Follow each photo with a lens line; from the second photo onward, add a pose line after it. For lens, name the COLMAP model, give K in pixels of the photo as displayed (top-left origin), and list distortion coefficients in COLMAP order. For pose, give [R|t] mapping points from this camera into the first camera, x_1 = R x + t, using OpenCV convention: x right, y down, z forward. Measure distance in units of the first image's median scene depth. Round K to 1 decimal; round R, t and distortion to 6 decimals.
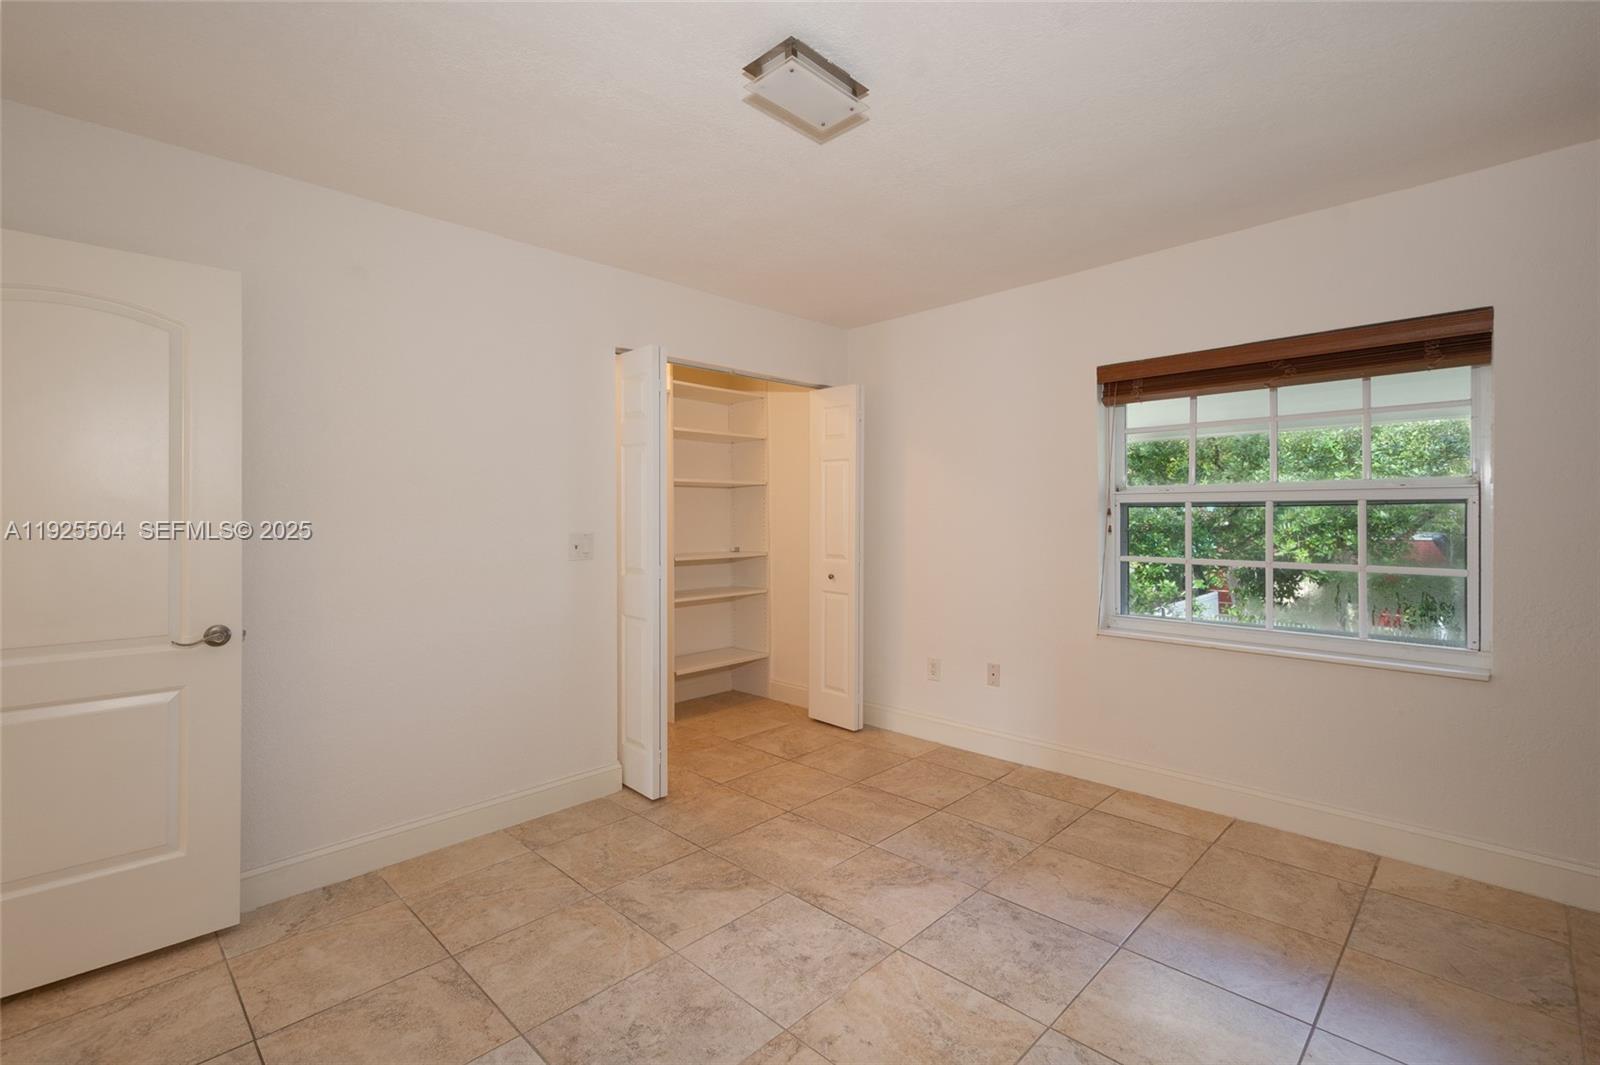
lens RADIAL K [[728.2, 0, 793.9], [0, 728.2, 518.9], [0, 0, 1]] dist [0.001924, 0.000059]
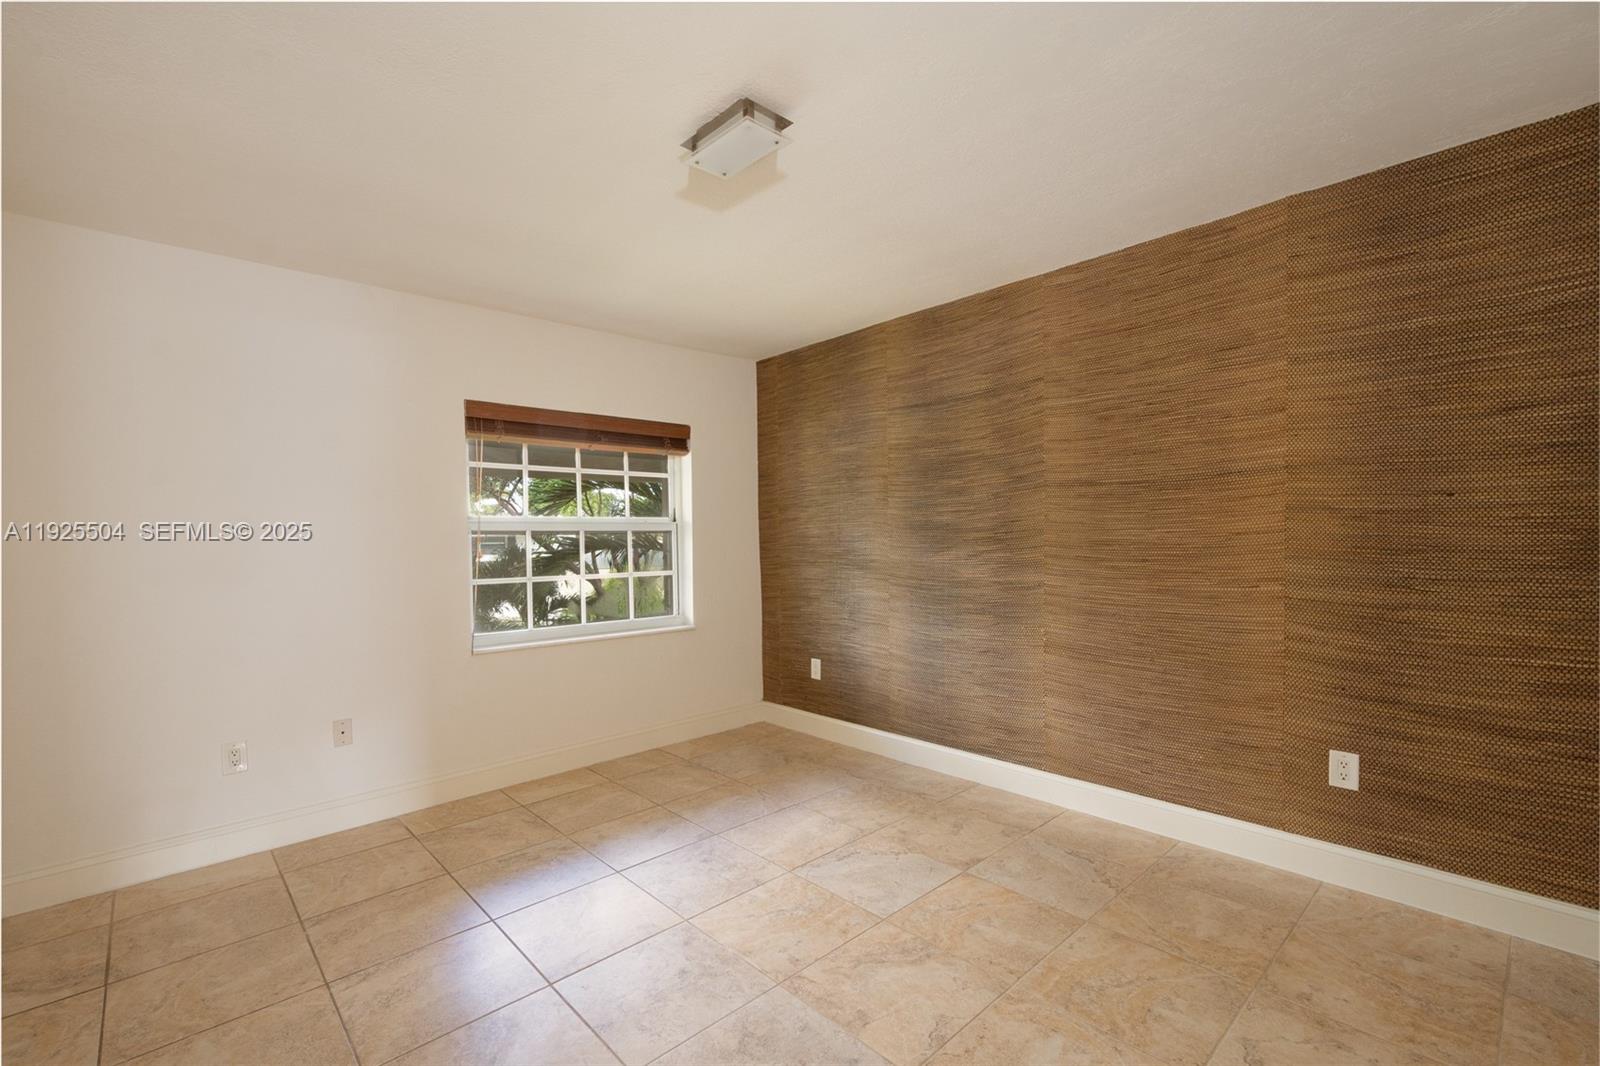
lens RADIAL K [[719.8, 0, 801.7], [0, 719.8, 544.0], [0, 0, 1]] dist [0.002762, -0.000268]
pose [[-0.009207, -0.001148, 0.999957, -0.684702], [0.018817, 0.999822, 0.001321, 0.007168], [-0.999781, 0.018829, -0.009184, 0.577559]]
